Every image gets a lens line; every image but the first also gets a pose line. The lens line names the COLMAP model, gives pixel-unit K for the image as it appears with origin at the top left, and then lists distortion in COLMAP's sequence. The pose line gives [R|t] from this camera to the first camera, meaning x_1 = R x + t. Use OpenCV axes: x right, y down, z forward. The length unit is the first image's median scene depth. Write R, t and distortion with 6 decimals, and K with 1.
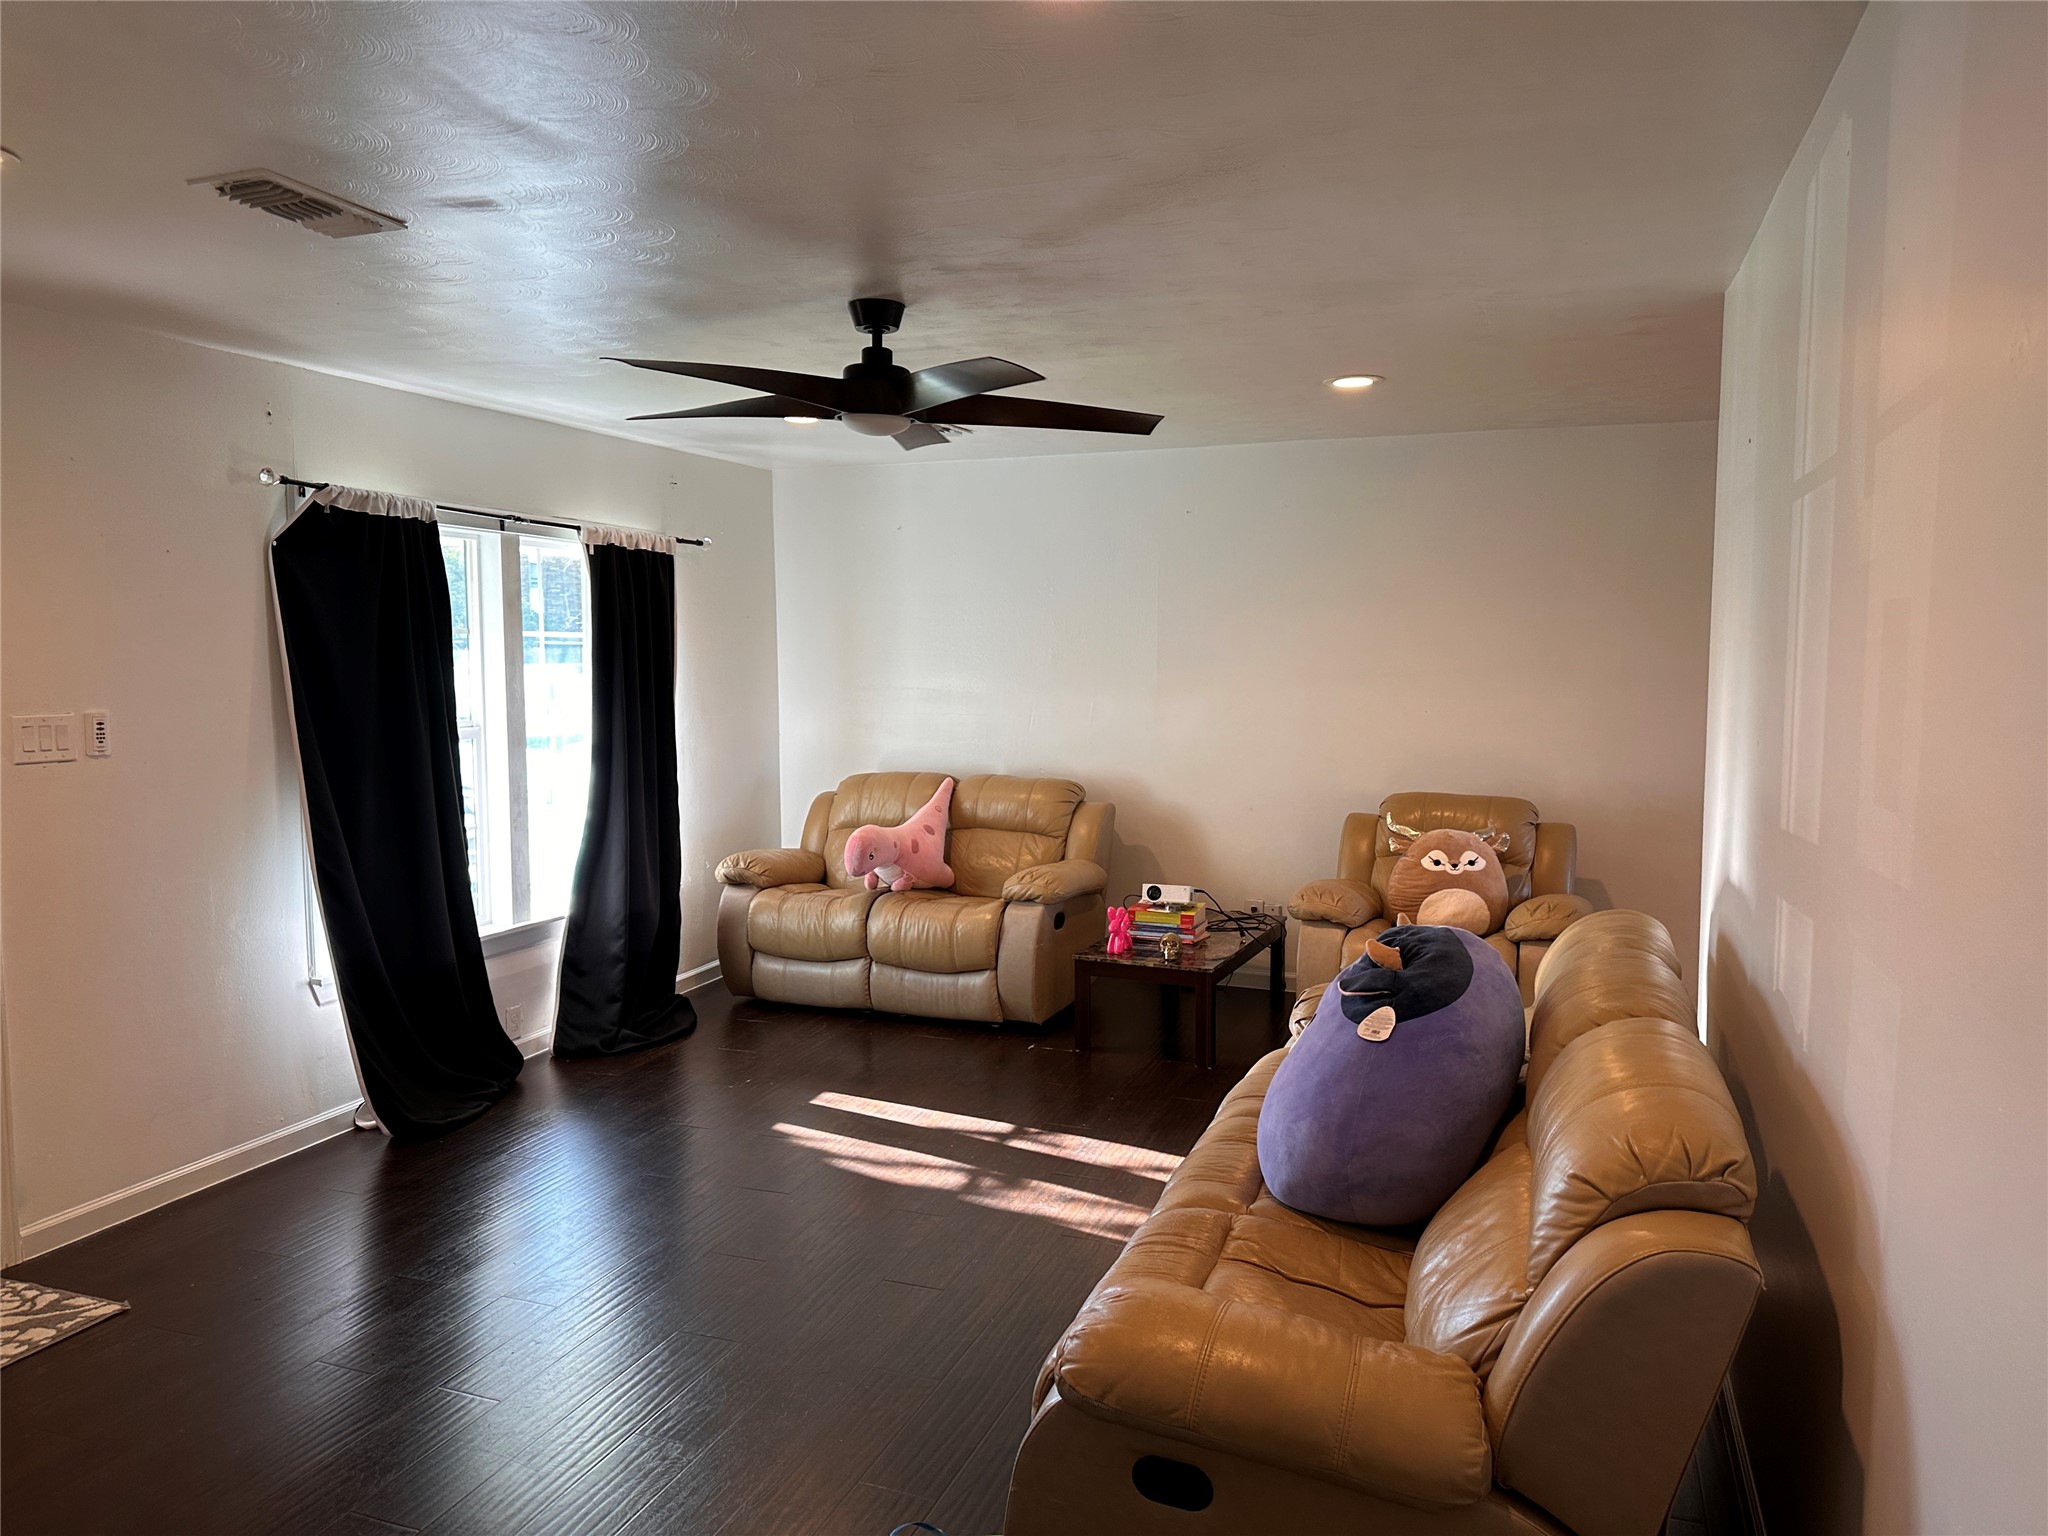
lens RADIAL K [[1436.7, 0, 1034.3], [0, 1436.7, 767.7], [0, 0, 1]] dist [0.218617, -0.320518]
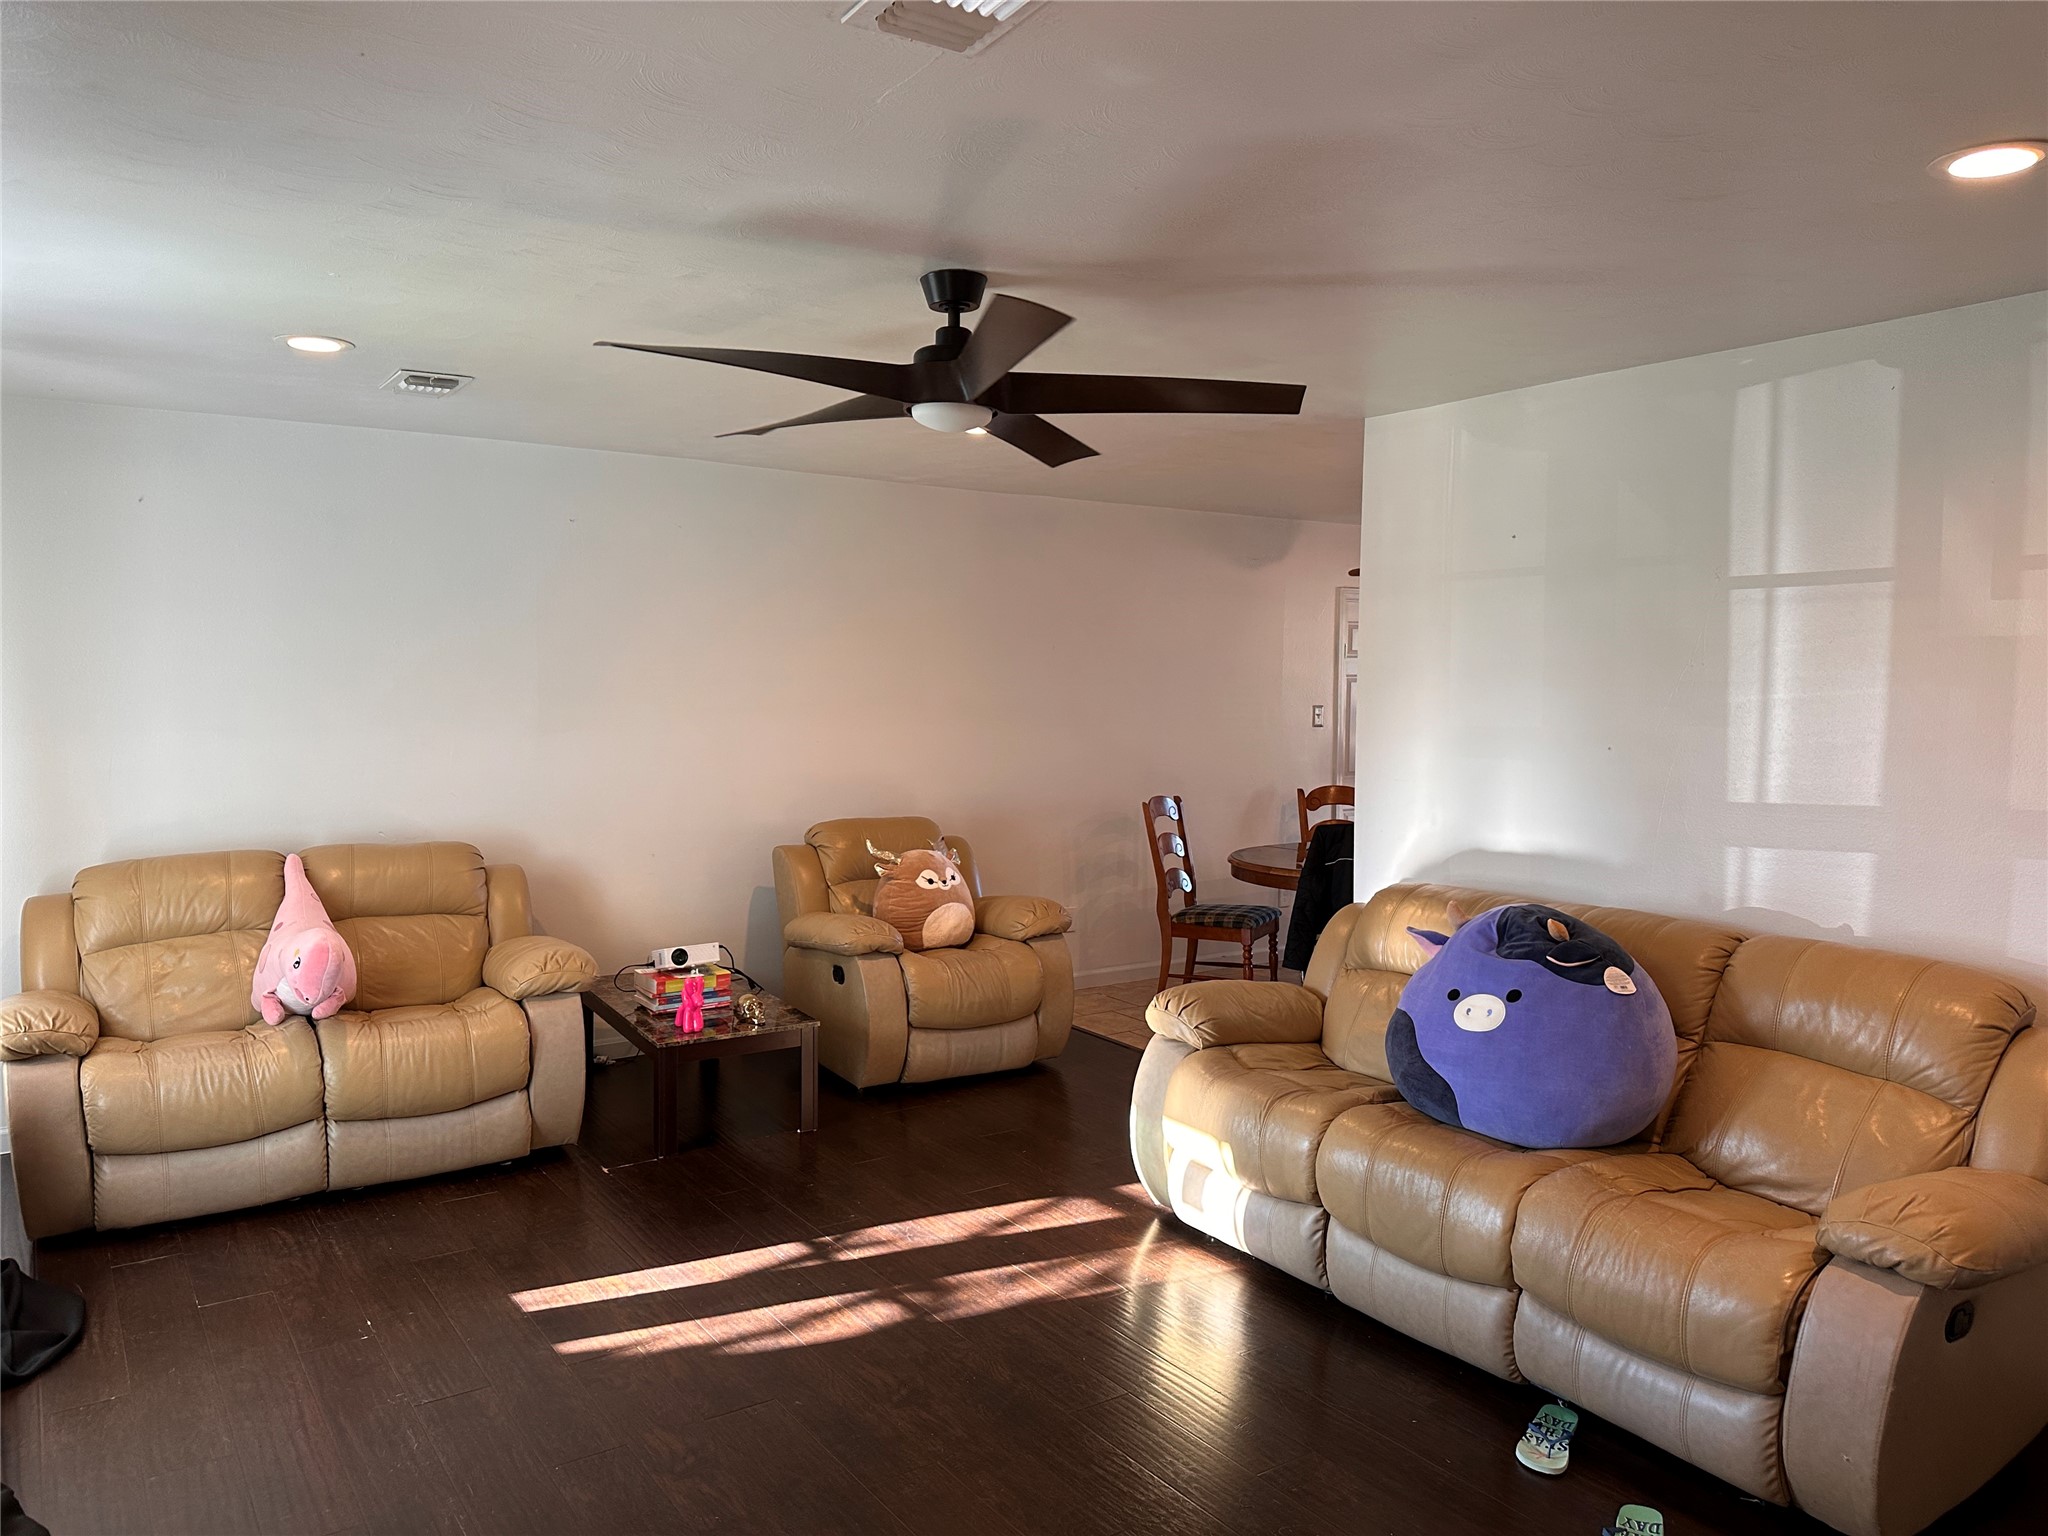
lens RADIAL K [[1436.7, 0, 1034.3], [0, 1436.7, 767.7], [0, 0, 1]] dist [0.218617, -0.320518]
pose [[0.582021, -0.050171, 0.811625, -0.527328], [0.058057, 0.998112, 0.020066, -0.034210], [-0.811099, 0.035441, 0.583835, 0.322721]]
